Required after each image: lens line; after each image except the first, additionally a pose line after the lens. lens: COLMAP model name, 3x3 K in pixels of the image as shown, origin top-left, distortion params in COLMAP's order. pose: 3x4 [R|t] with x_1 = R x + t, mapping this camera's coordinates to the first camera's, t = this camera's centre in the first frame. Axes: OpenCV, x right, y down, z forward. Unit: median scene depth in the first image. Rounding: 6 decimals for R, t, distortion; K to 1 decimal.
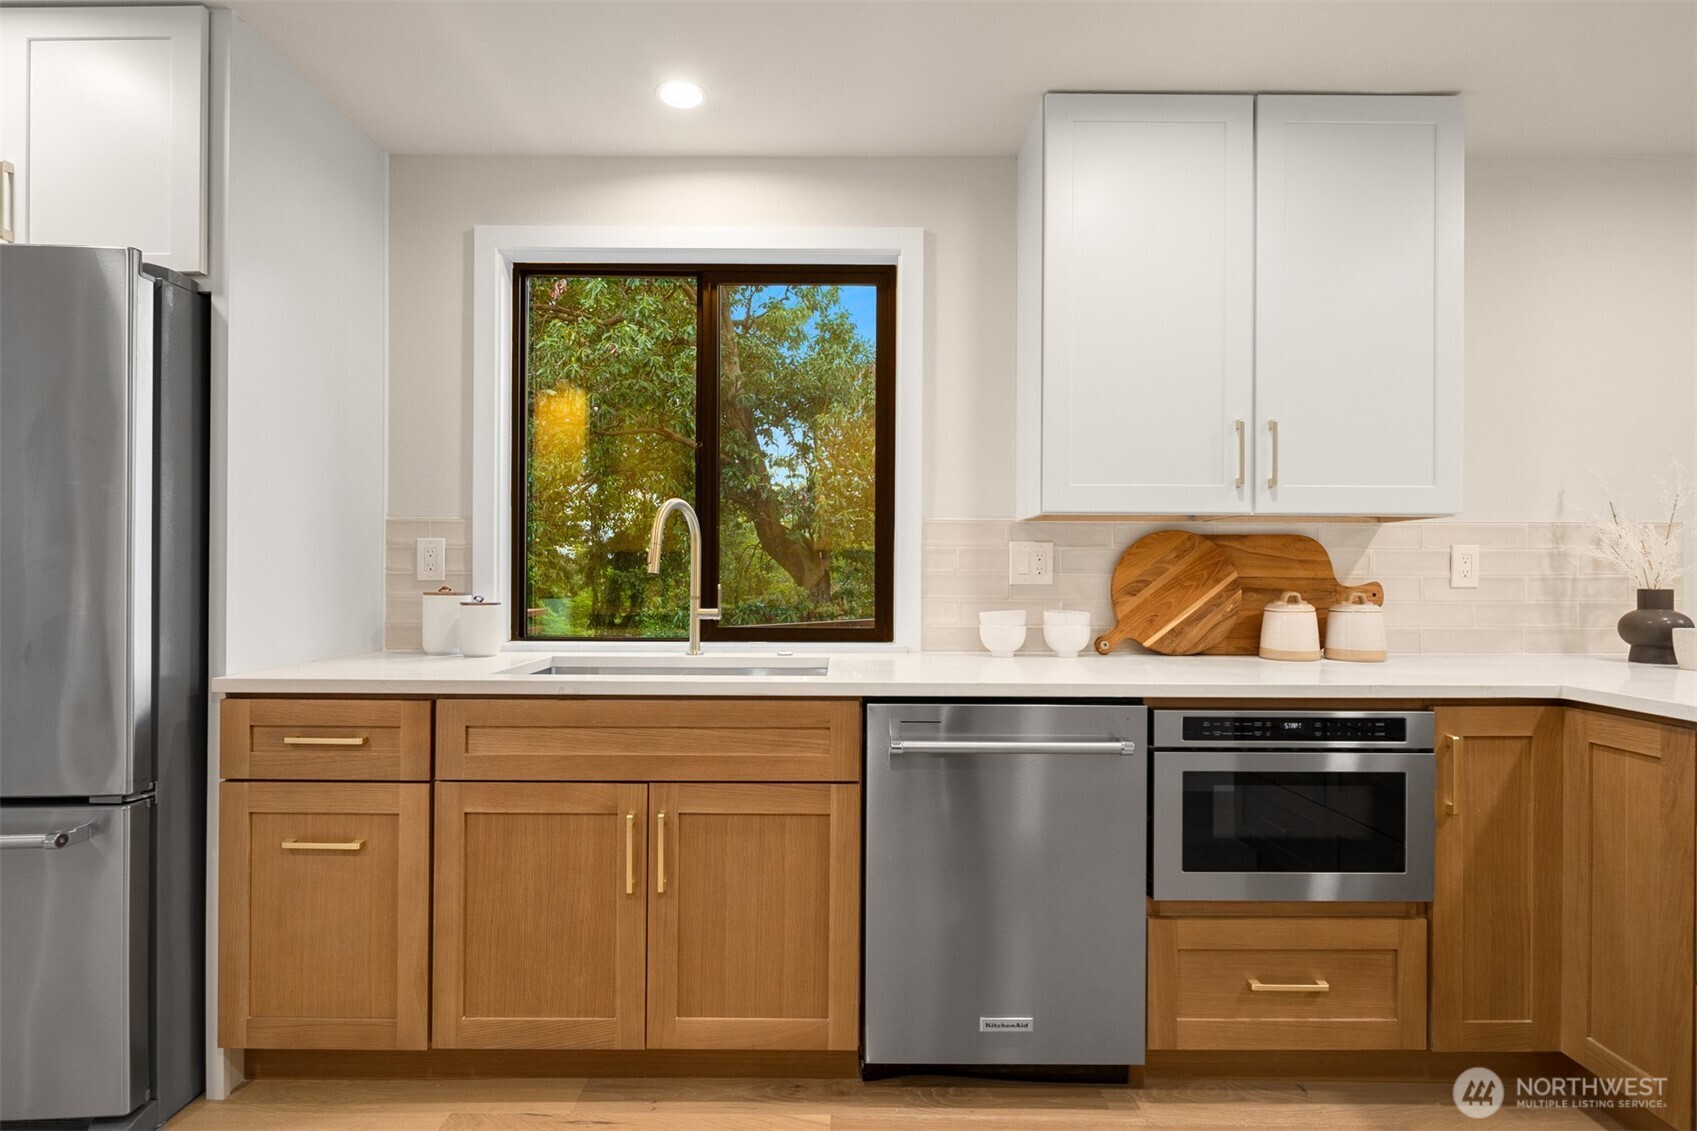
lens RADIAL K [[819.2, 0, 845.3], [0, 819.2, 566.7], [0, 0, 1]] dist [0.001115, -0.000834]
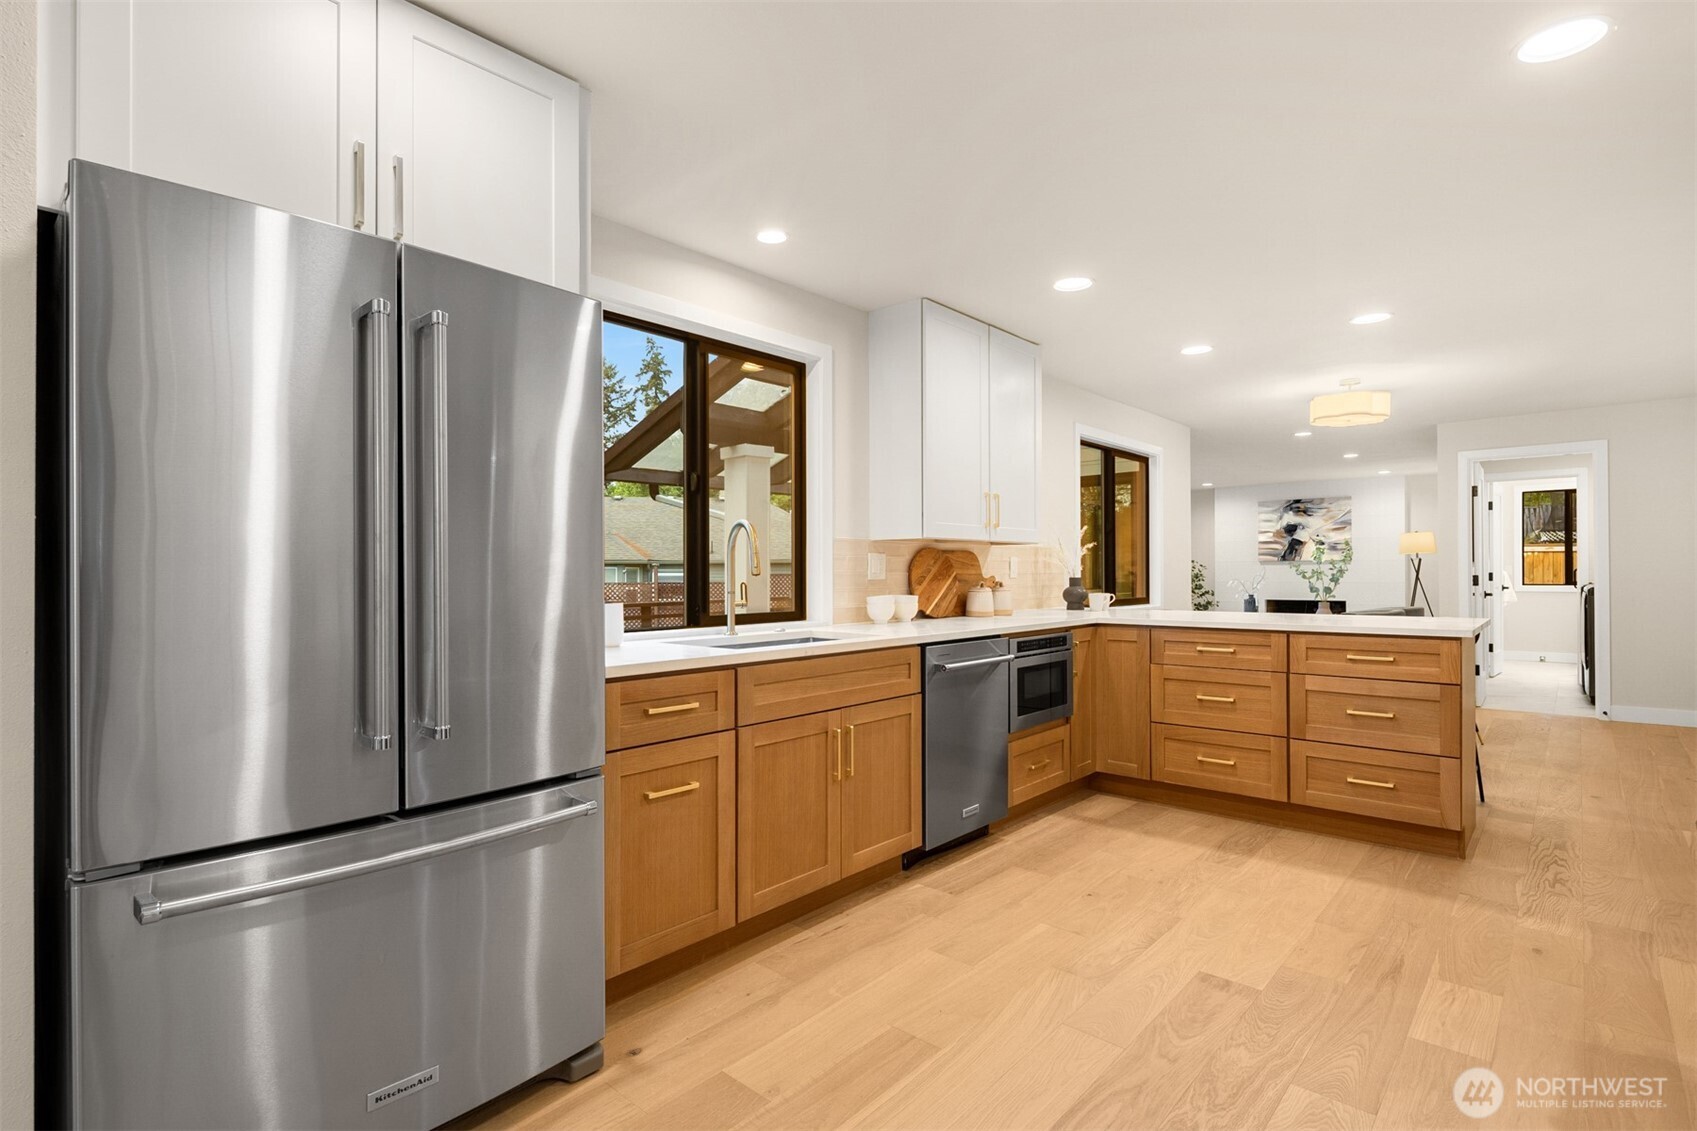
lens RADIAL K [[819.2, 0, 845.3], [0, 819.2, 566.7], [0, 0, 1]] dist [0.001115, -0.000834]
pose [[0.665188, -0.002575, 0.746671, -1.120248], [0.003245, 0.999995, 0.000558, -0.005293], [-0.746669, 0.002051, 0.665193, -0.034143]]
